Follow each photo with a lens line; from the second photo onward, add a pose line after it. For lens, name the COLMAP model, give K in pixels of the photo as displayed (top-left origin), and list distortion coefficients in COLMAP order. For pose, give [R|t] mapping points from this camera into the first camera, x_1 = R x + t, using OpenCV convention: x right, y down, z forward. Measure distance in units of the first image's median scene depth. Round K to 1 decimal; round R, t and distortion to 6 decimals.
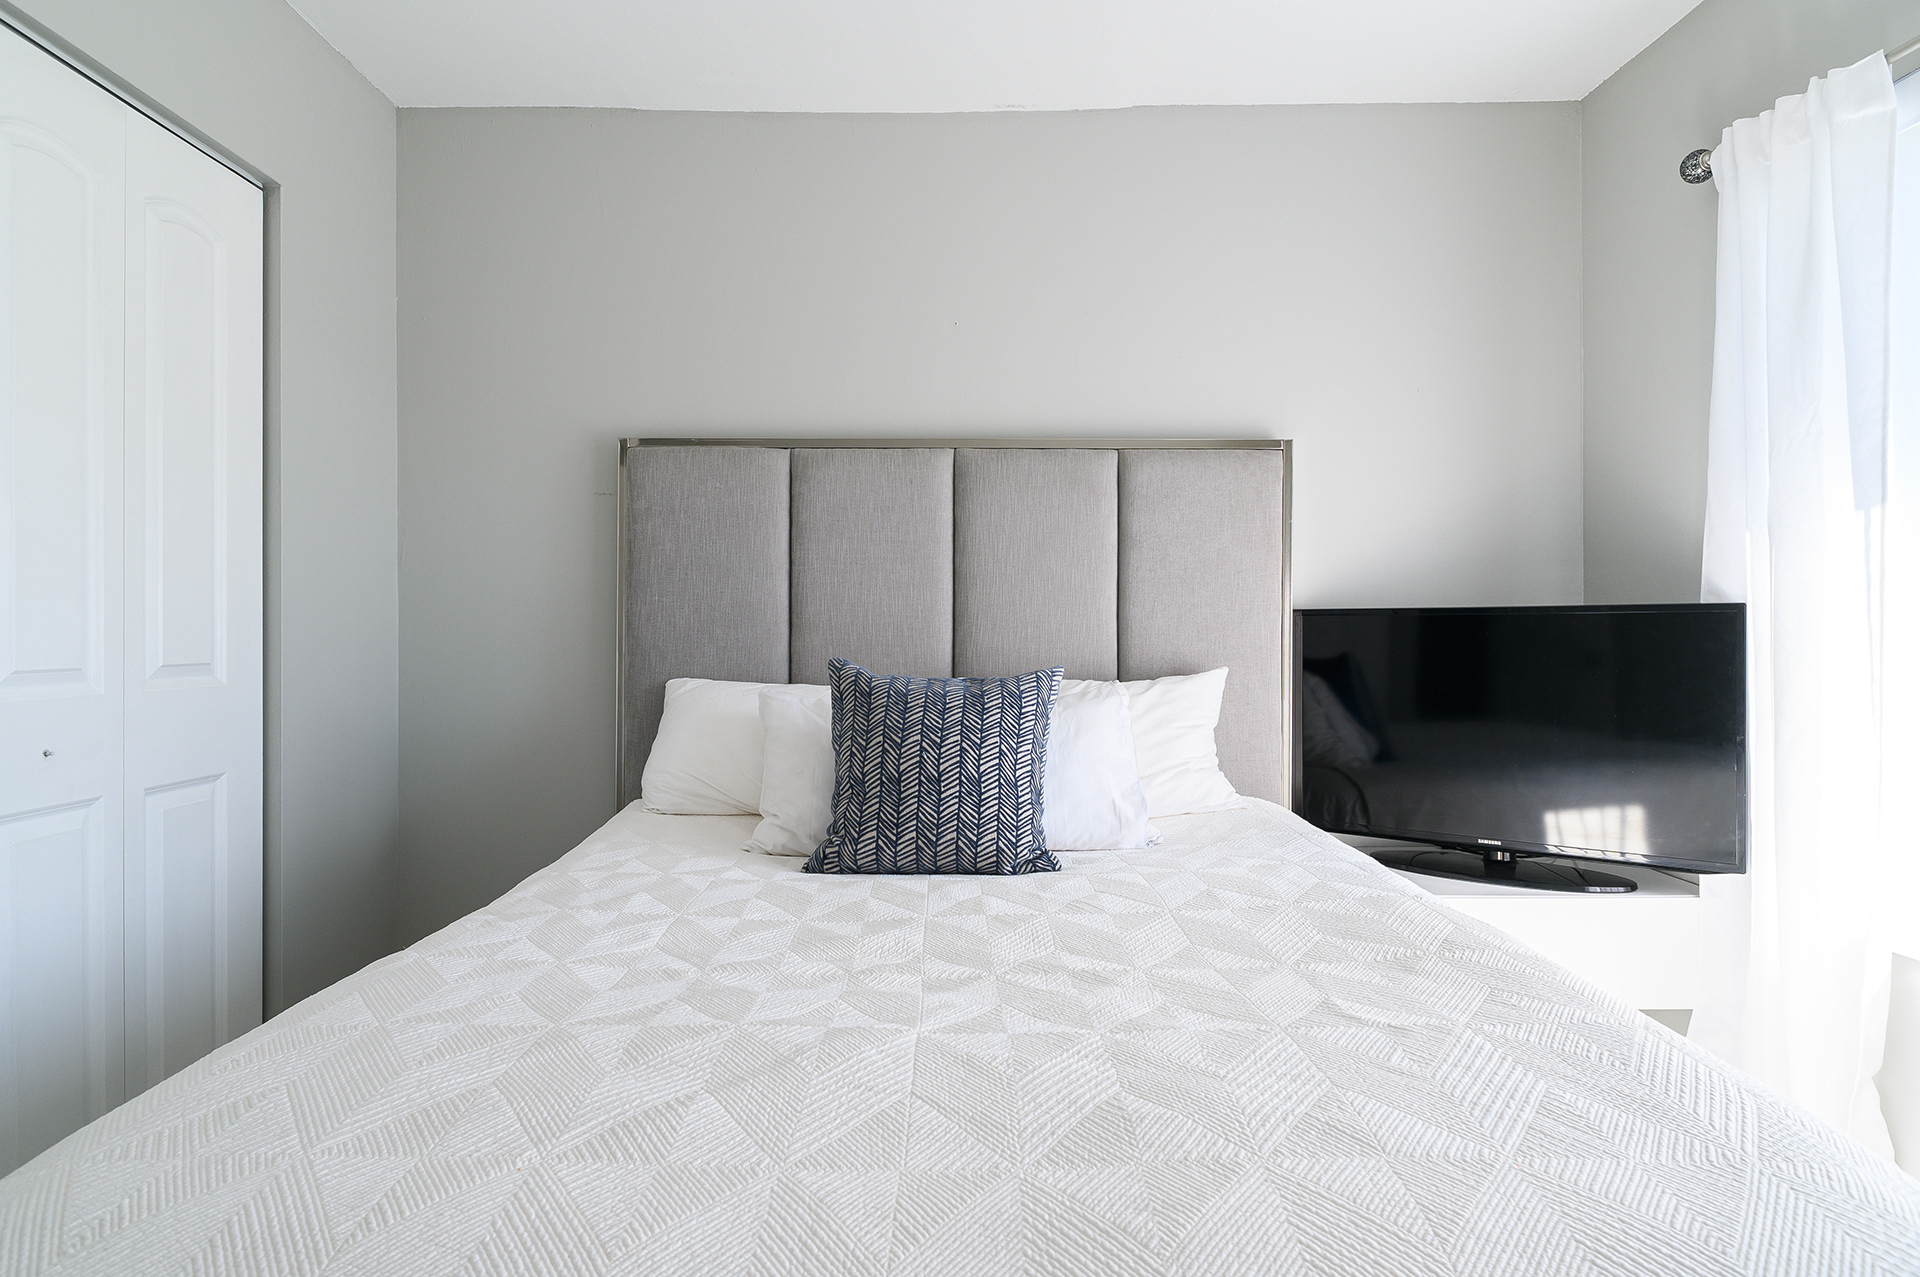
lens RADIAL K [[1085.7, 0, 948.2], [0, 1085.7, 602.3], [0, 0, 1]] dist [-0.001815, -0.001166]
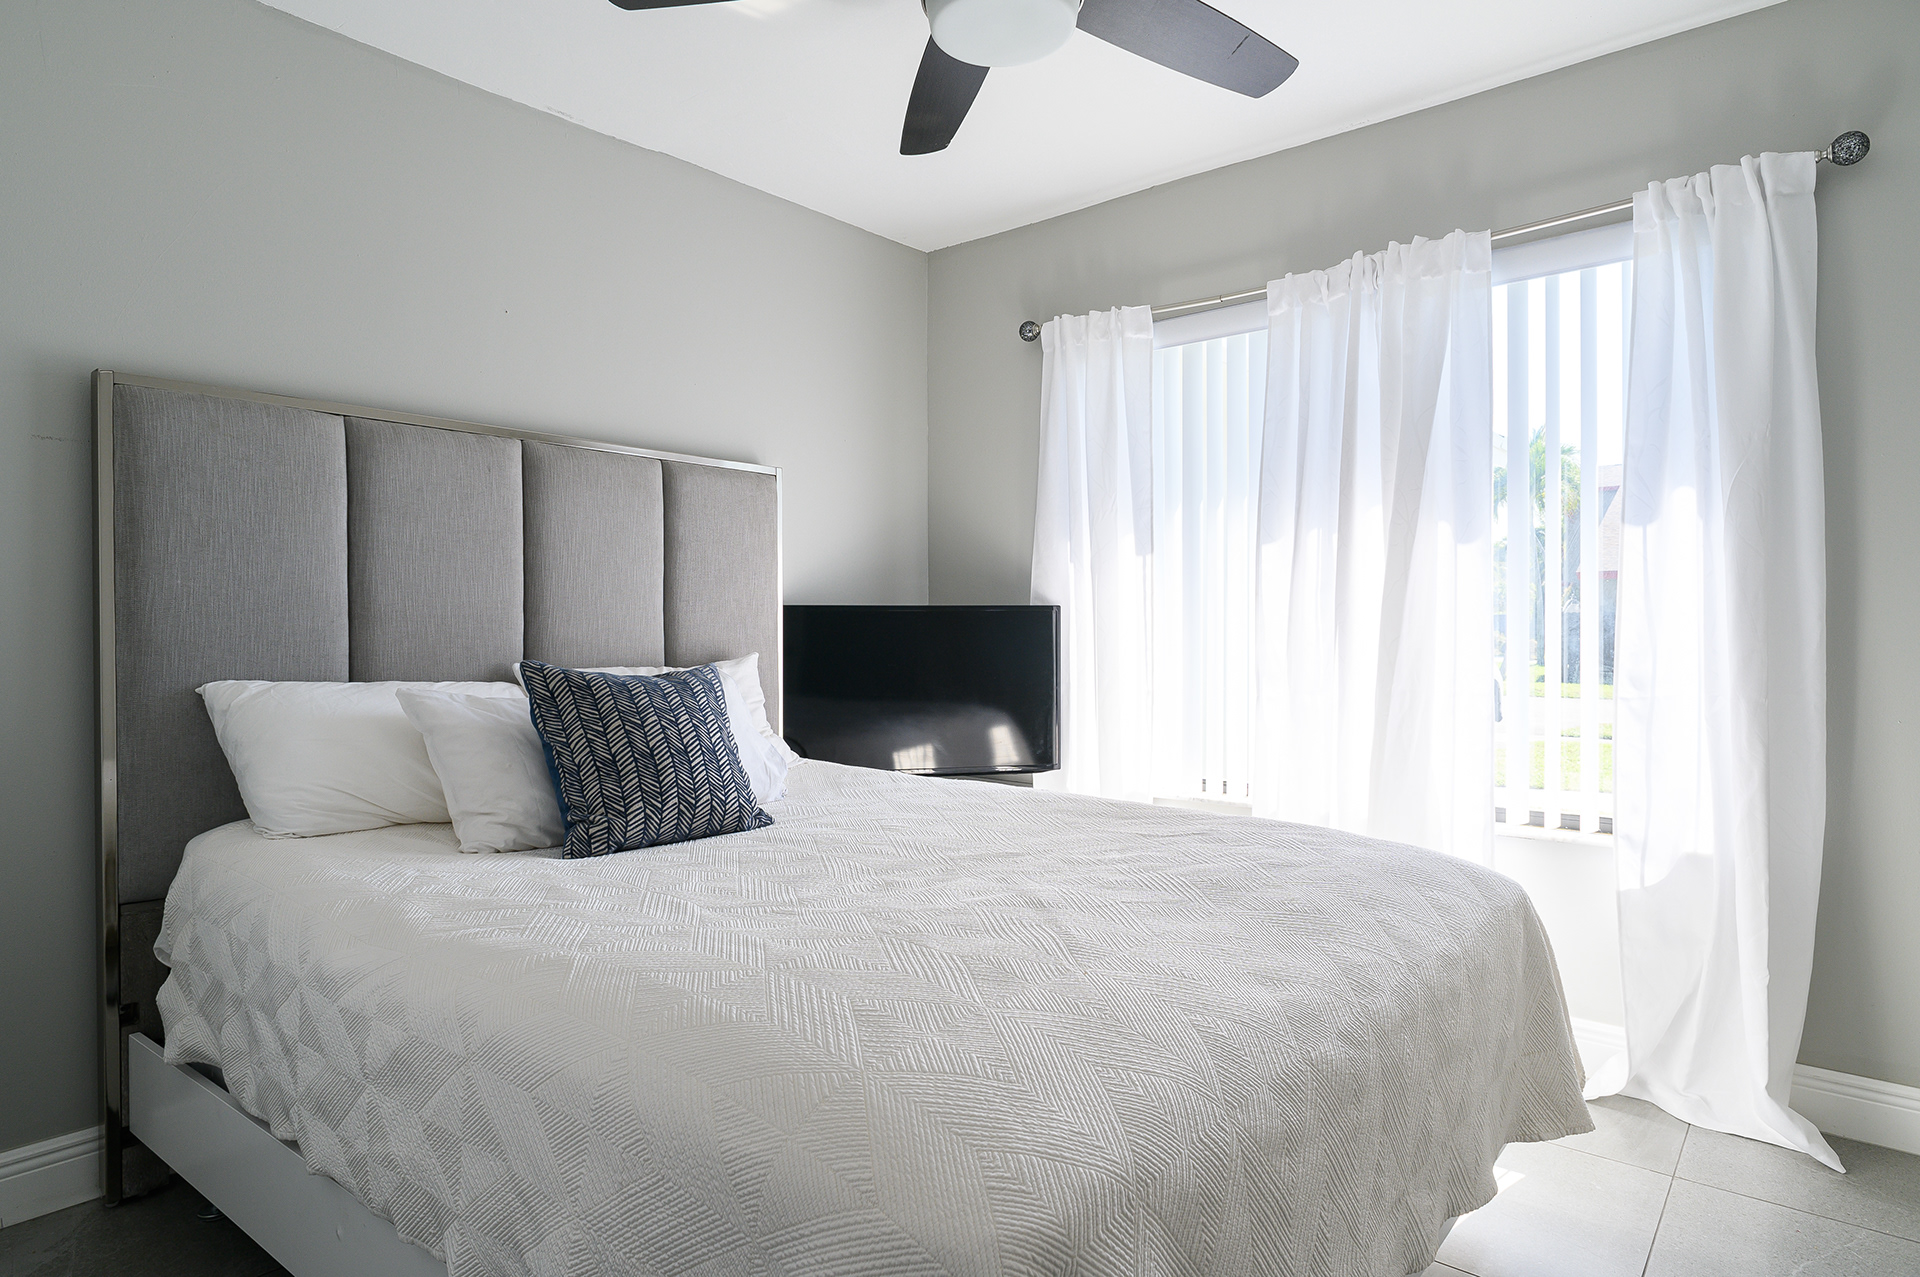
lens RADIAL K [[1105.6, 0, 966.4], [0, 1105.6, 628.0], [0, 0, 1]] dist [-0.001991, -0.000655]
pose [[0.630159, -0.001730, 0.776465, -0.543907], [-0.018644, 0.999676, 0.017357, 0.006770], [-0.776243, -0.025414, 0.629922, 0.033407]]
